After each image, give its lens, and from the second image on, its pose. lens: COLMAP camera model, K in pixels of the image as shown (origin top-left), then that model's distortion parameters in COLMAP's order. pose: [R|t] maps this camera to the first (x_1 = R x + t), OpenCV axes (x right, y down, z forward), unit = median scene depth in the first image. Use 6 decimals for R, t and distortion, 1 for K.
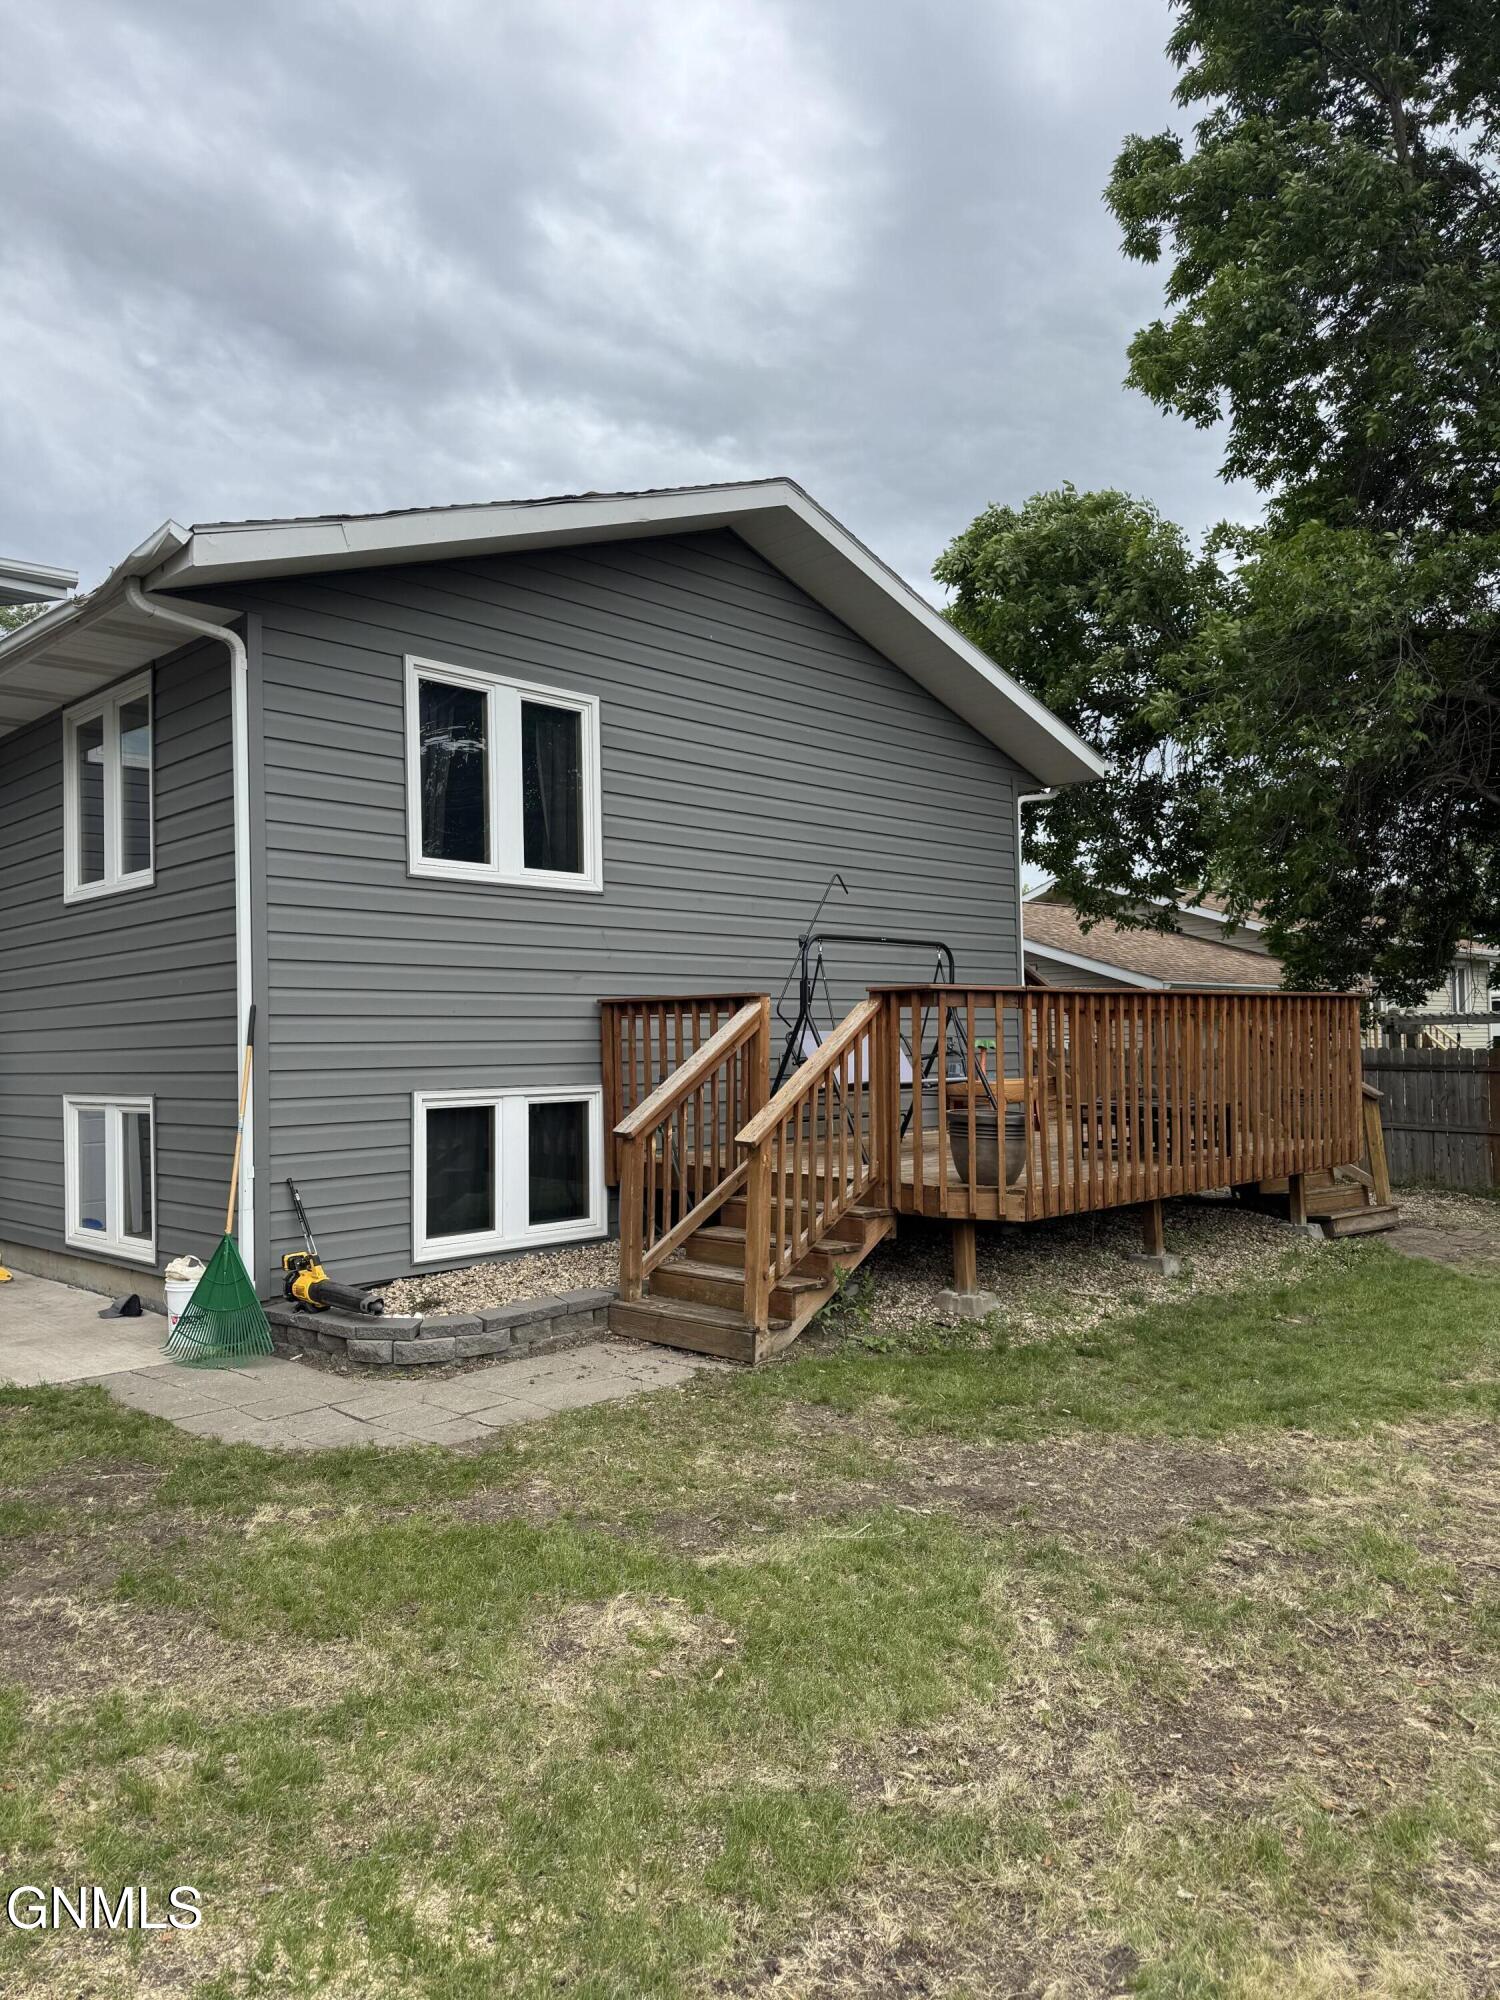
lens RADIAL K [[1412.9, 0, 750.0], [0, 1412.9, 1000.0], [0, 0, 1]] dist [0.005700, 0.001145]
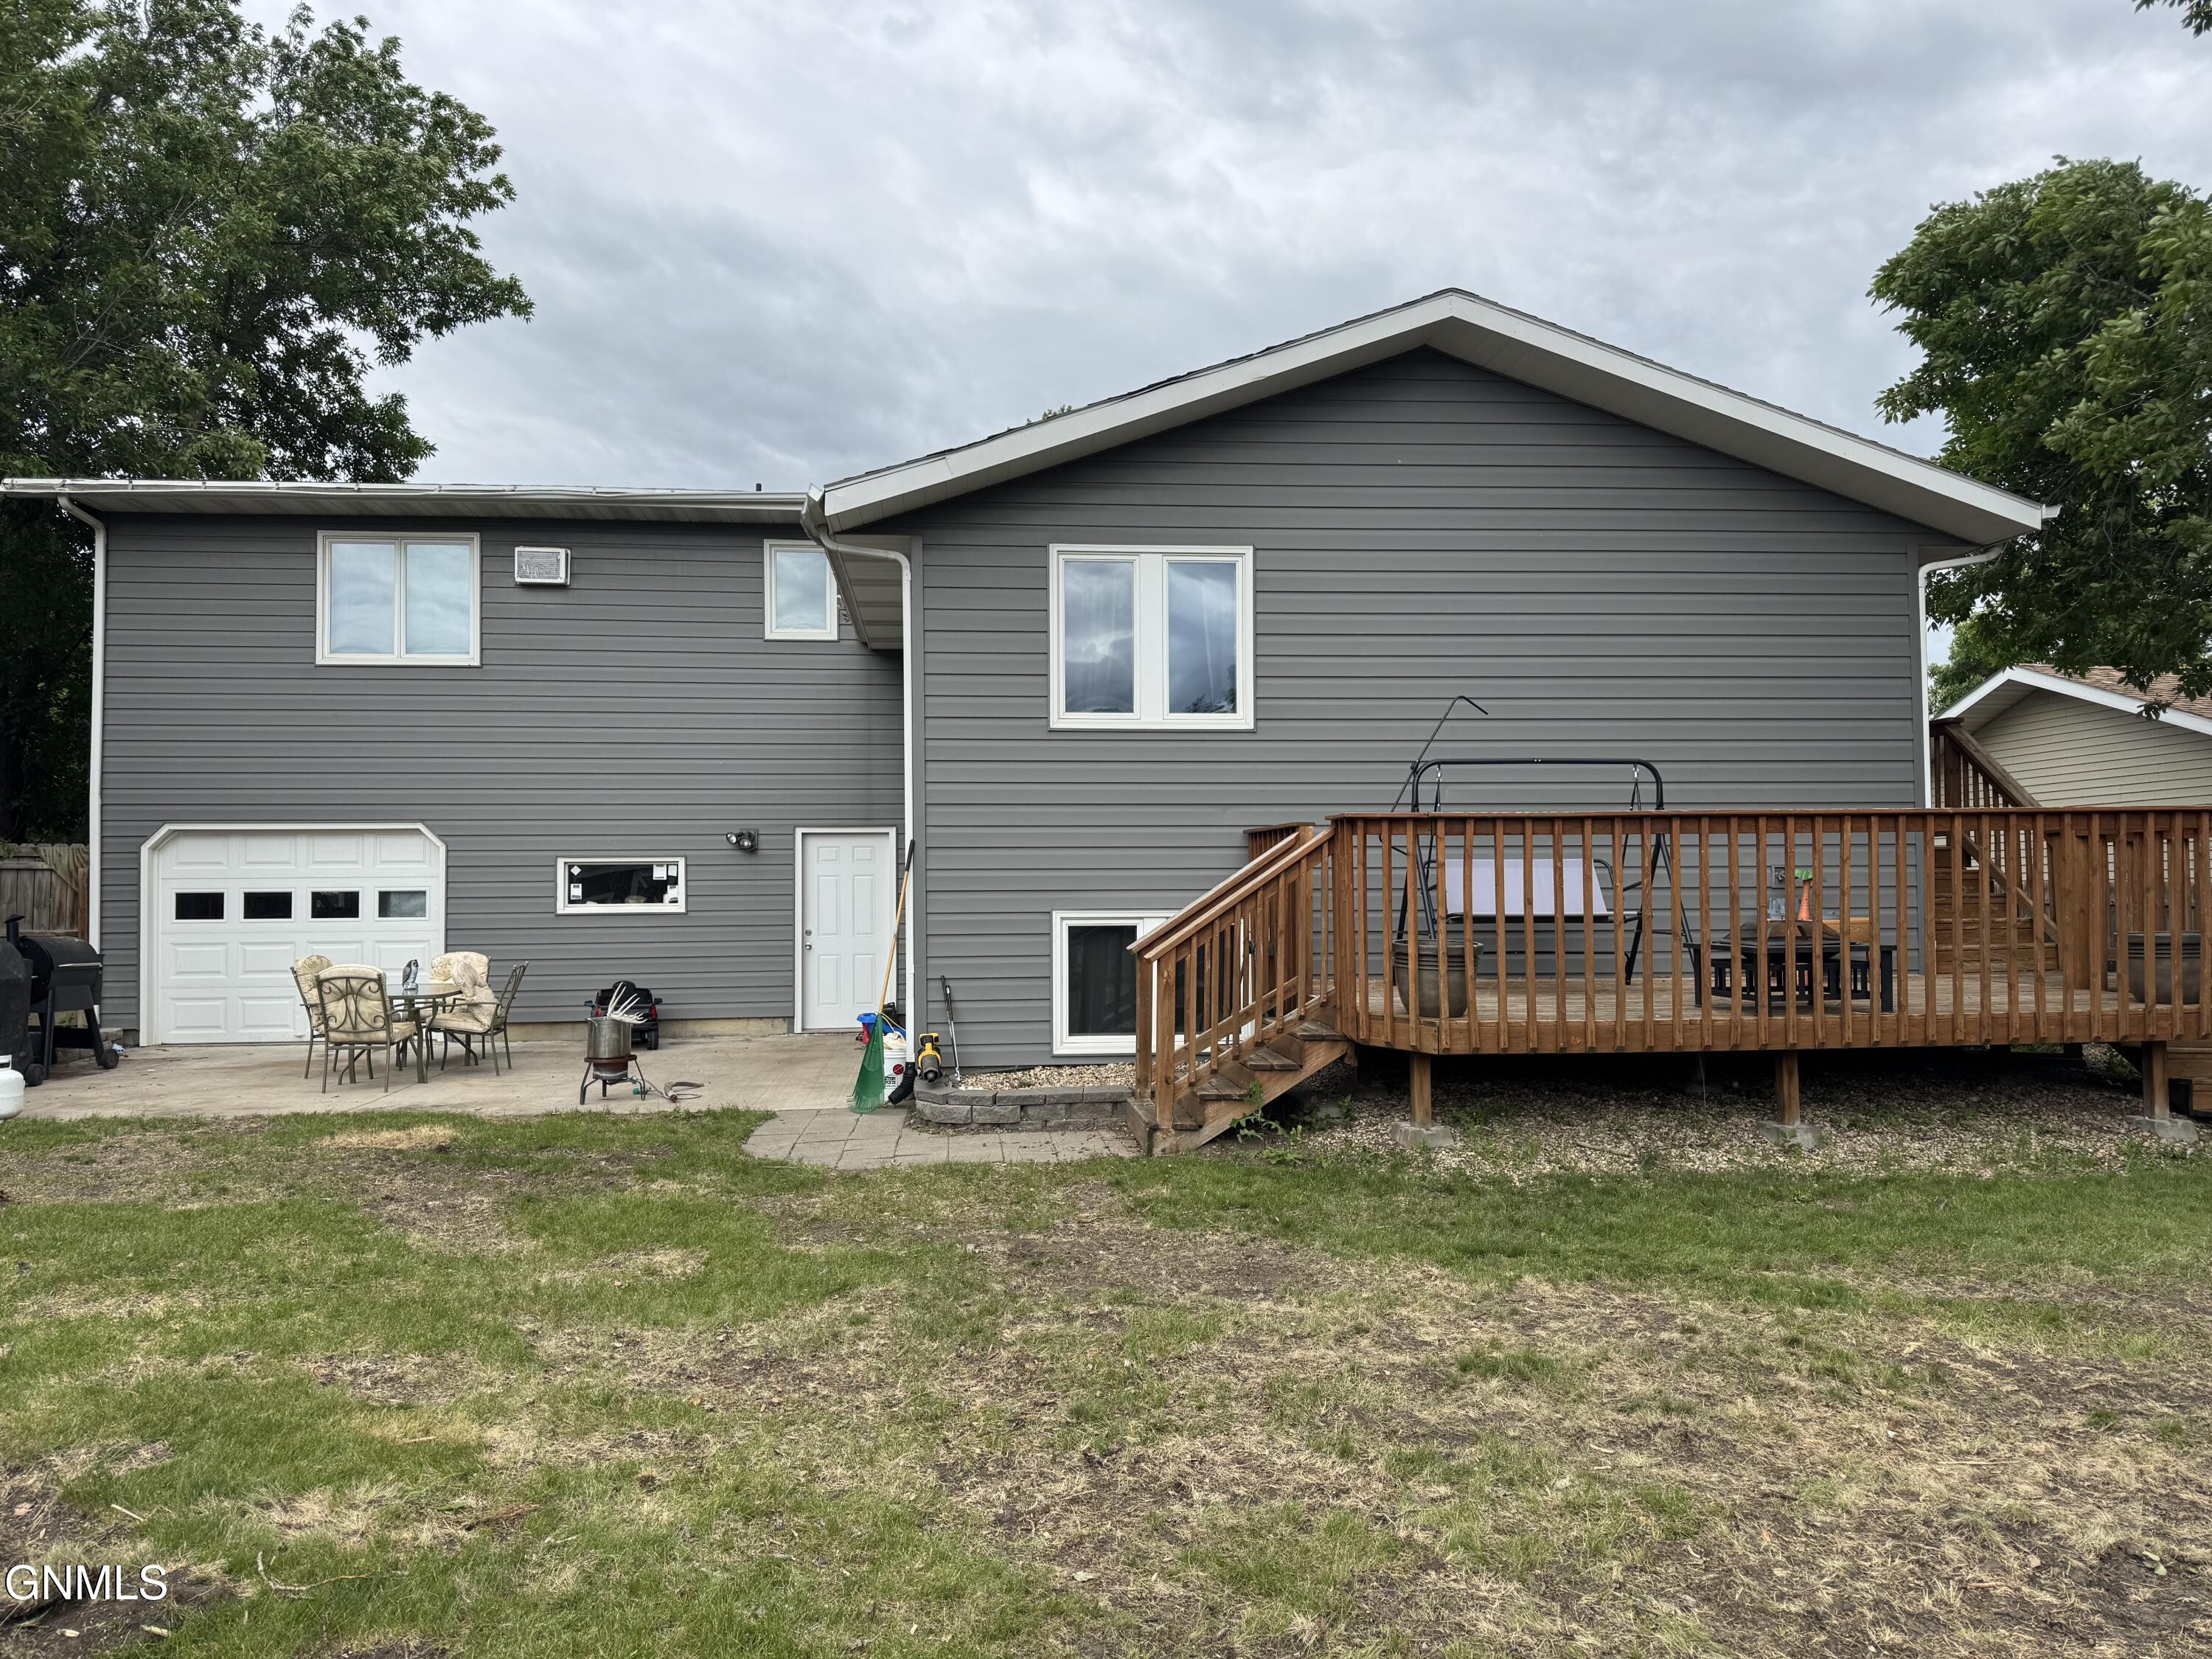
lens RADIAL K [[1562.7, 0, 1106.0], [0, 1562.7, 829.5], [0, 0, 1]] dist [0.005700, 0.001145]
pose [[0.743349, -0.016472, -0.668700, 0.676290], [0.015988, 0.999849, -0.006856, 0.006330], [0.668712, -0.005595, 0.743500, 0.052043]]
